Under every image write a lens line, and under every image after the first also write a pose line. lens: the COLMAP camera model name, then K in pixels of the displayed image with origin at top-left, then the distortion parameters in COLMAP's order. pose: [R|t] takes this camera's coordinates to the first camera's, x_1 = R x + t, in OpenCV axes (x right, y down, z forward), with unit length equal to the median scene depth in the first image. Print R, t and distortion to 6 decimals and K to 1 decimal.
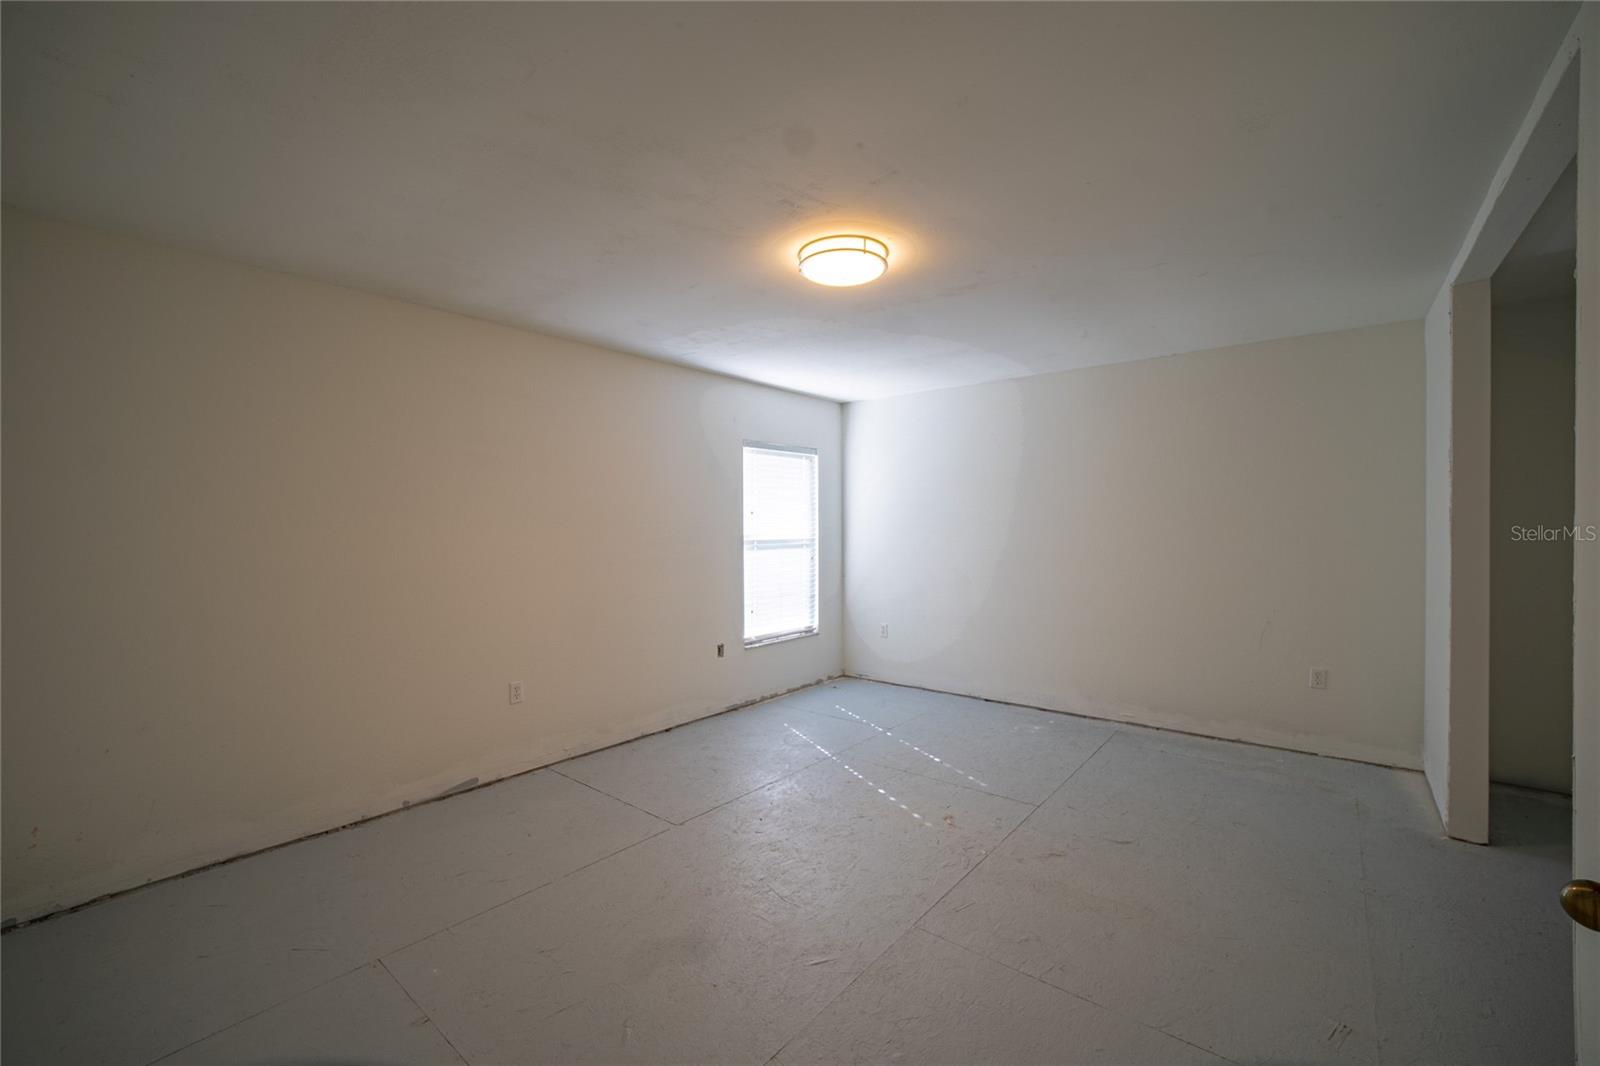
lens RADIAL K [[645.3, 0, 794.9], [0, 645.3, 530.4], [0, 0, 1]] dist [-0.022130, 0.004633]
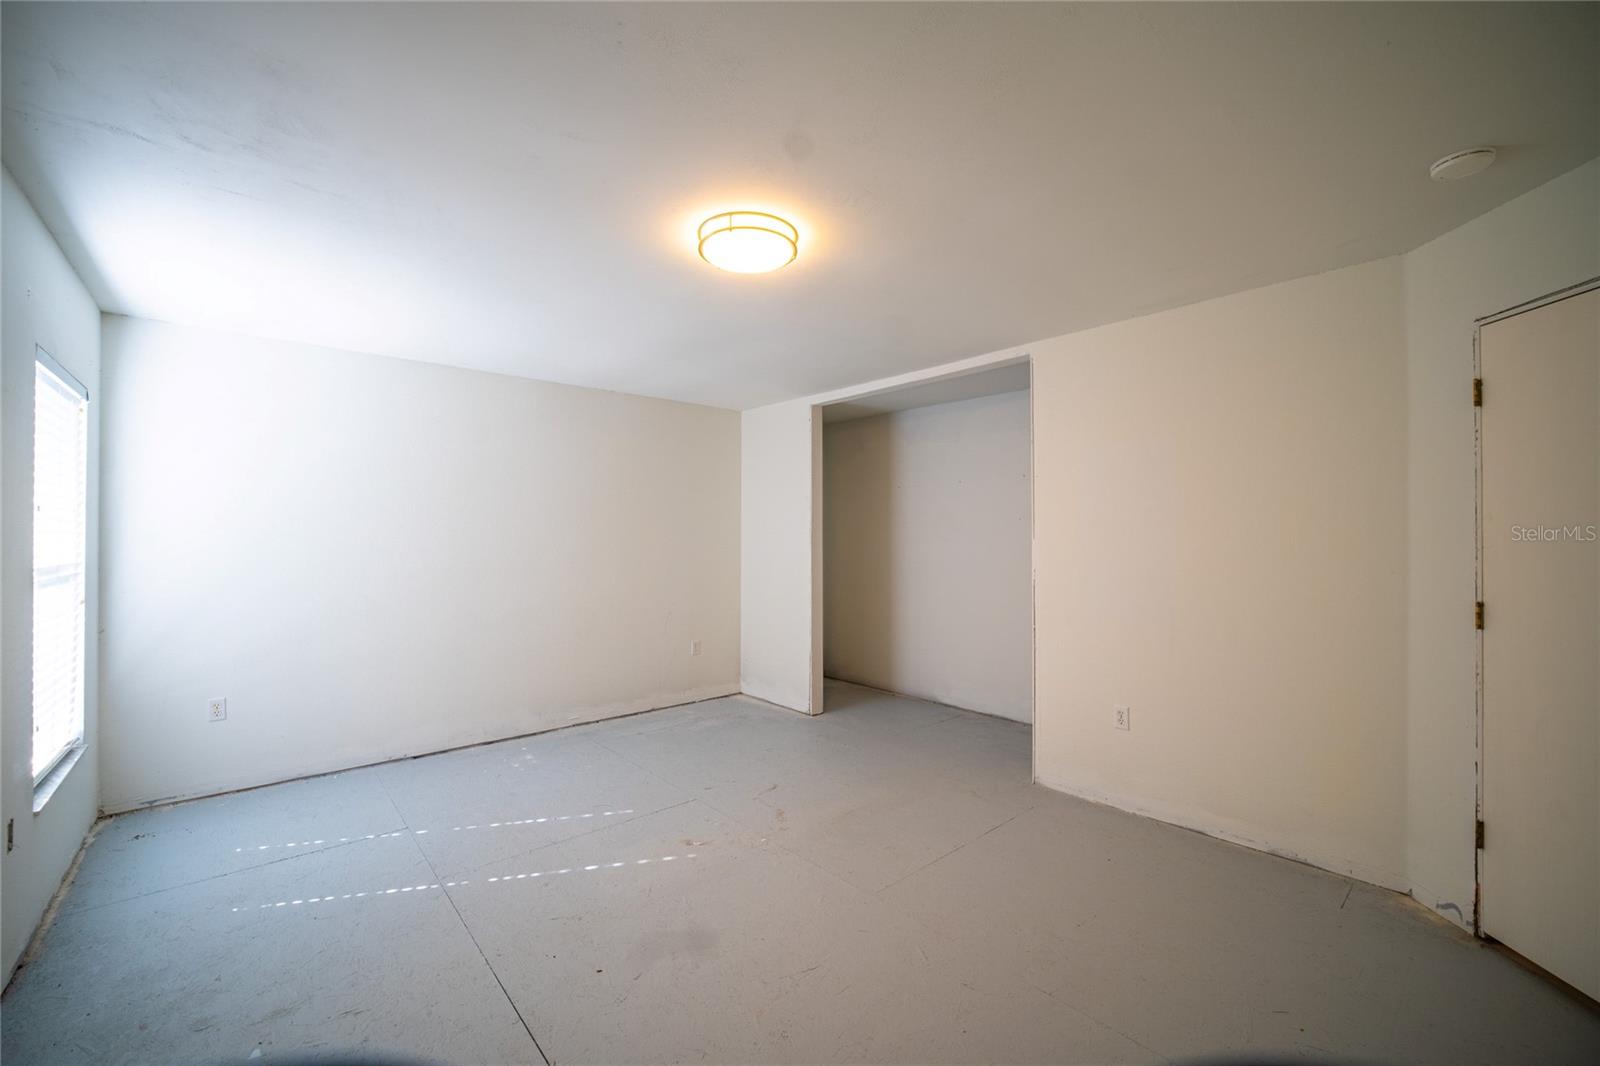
lens RADIAL K [[645.3, 0, 794.1], [0, 645.3, 538.0], [0, 0, 1]] dist [-0.022130, 0.004633]
pose [[0.162712, 0.004832, 0.986662, -0.516158], [0.004661, 0.999973, -0.005666, -0.000645], [-0.986663, 0.005521, 0.162685, 0.516479]]
